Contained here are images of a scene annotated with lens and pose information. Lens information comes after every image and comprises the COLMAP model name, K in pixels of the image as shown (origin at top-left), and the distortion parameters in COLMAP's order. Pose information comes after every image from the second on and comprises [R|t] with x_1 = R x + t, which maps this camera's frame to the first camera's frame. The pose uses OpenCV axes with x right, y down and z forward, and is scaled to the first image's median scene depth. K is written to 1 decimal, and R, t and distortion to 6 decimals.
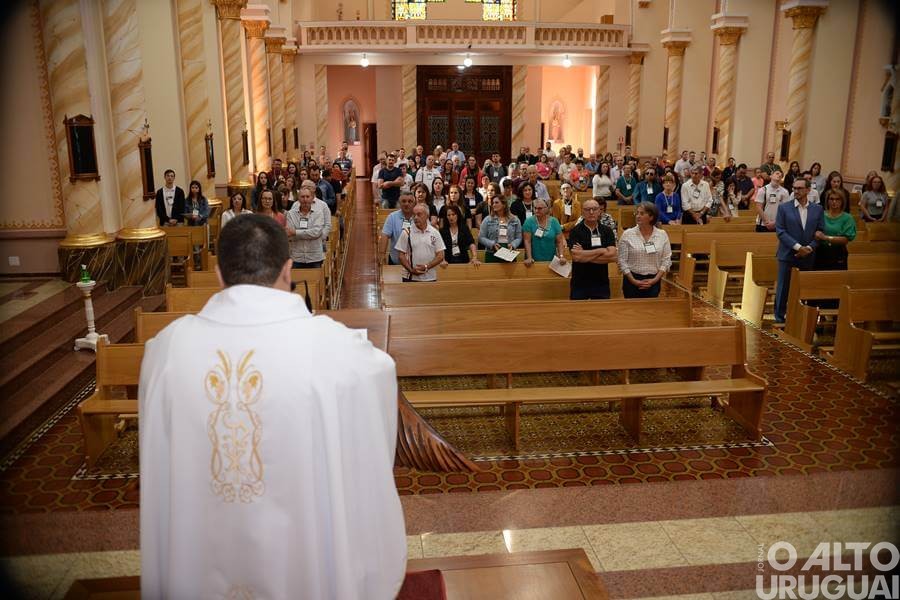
lens RADIAL K [[738.7, 0, 450.0], [0, 738.7, 300.0], [0, 0, 1]] dist [-0.026250, 0.001160]
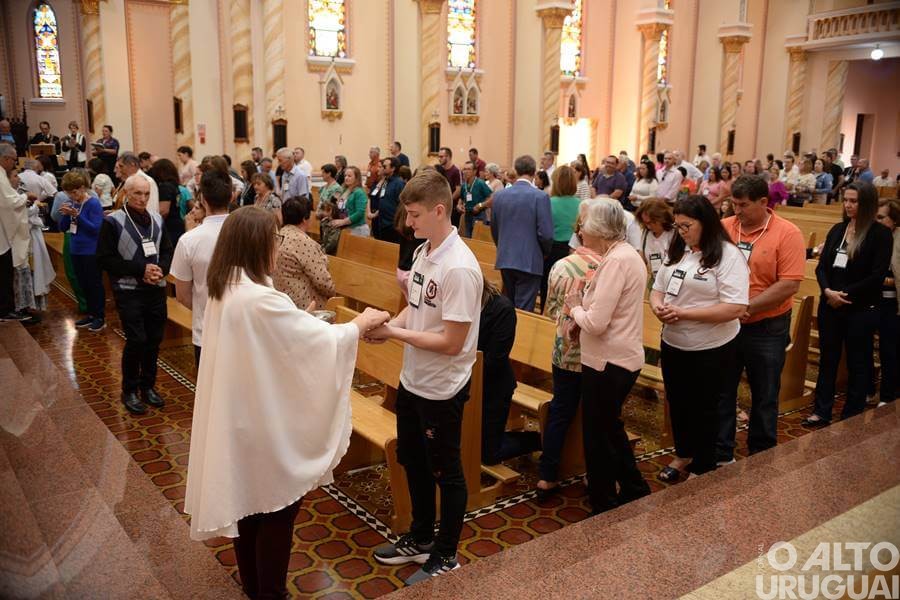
lens RADIAL K [[793.1, 0, 450.0], [0, 793.1, 300.0], [0, 0, 1]] dist [-0.017423, 0.012869]
pose [[0.512308, 0.180415, -0.839637, 0.591252], [-0.213573, 0.973734, 0.078917, -0.025131], [0.831821, 0.138894, 0.537384, 0.209227]]
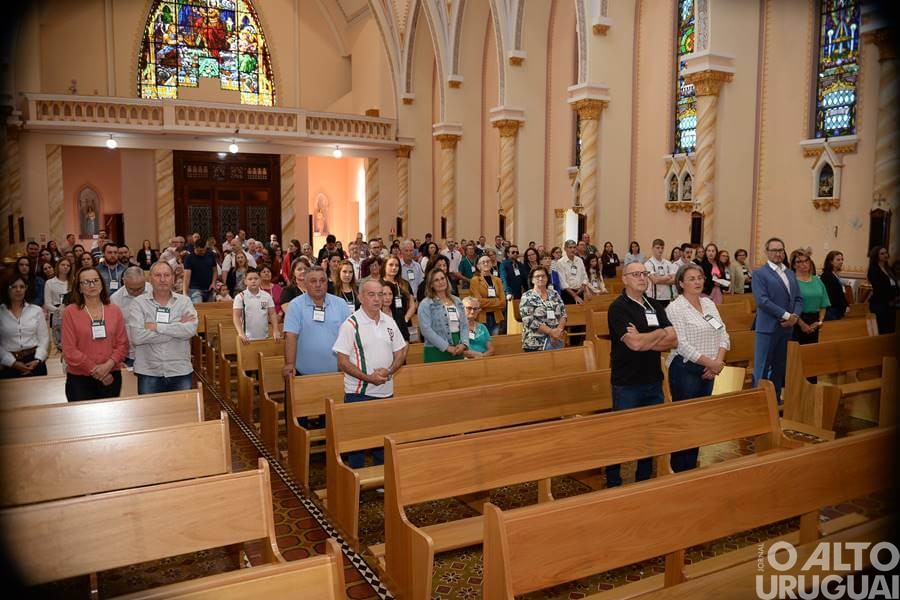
lens RADIAL K [[704.6, 0, 450.0], [0, 704.6, 300.0], [0, 0, 1]] dist [-0.014867, -0.004716]
pose [[0.927573, -0.037258, 0.371780, -0.080196], [0.085542, 0.989764, -0.114235, -0.012980], [-0.363718, 0.137764, 0.921265, 0.152069]]
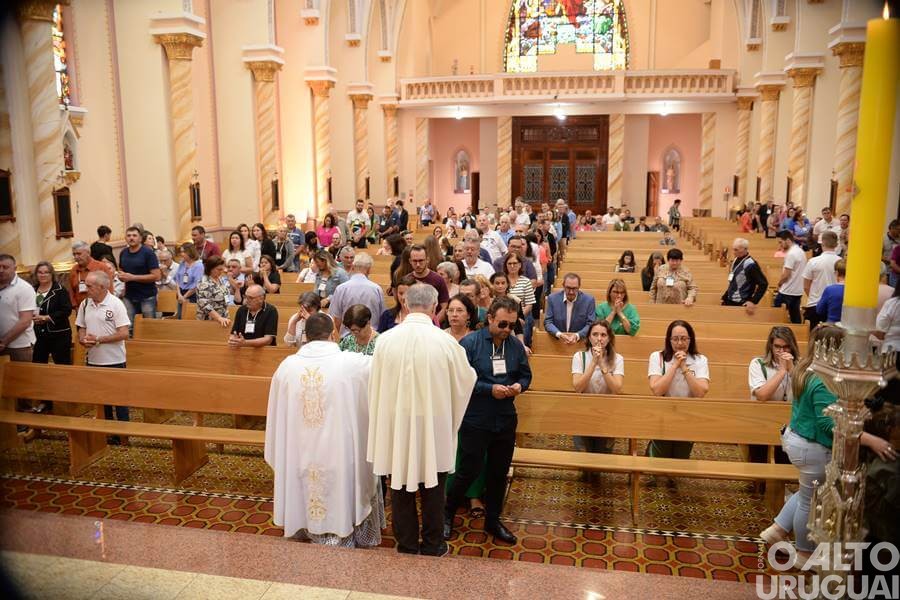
lens RADIAL K [[732.4, 0, 450.0], [0, 732.4, 300.0], [0, 0, 1]] dist [-0.019257, 0.002019]
pose [[0.956173, 0.049640, -0.288562, 0.248684], [-0.067249, 0.996410, -0.051430, -0.009618], [0.284973, 0.068581, 0.956079, 0.032168]]
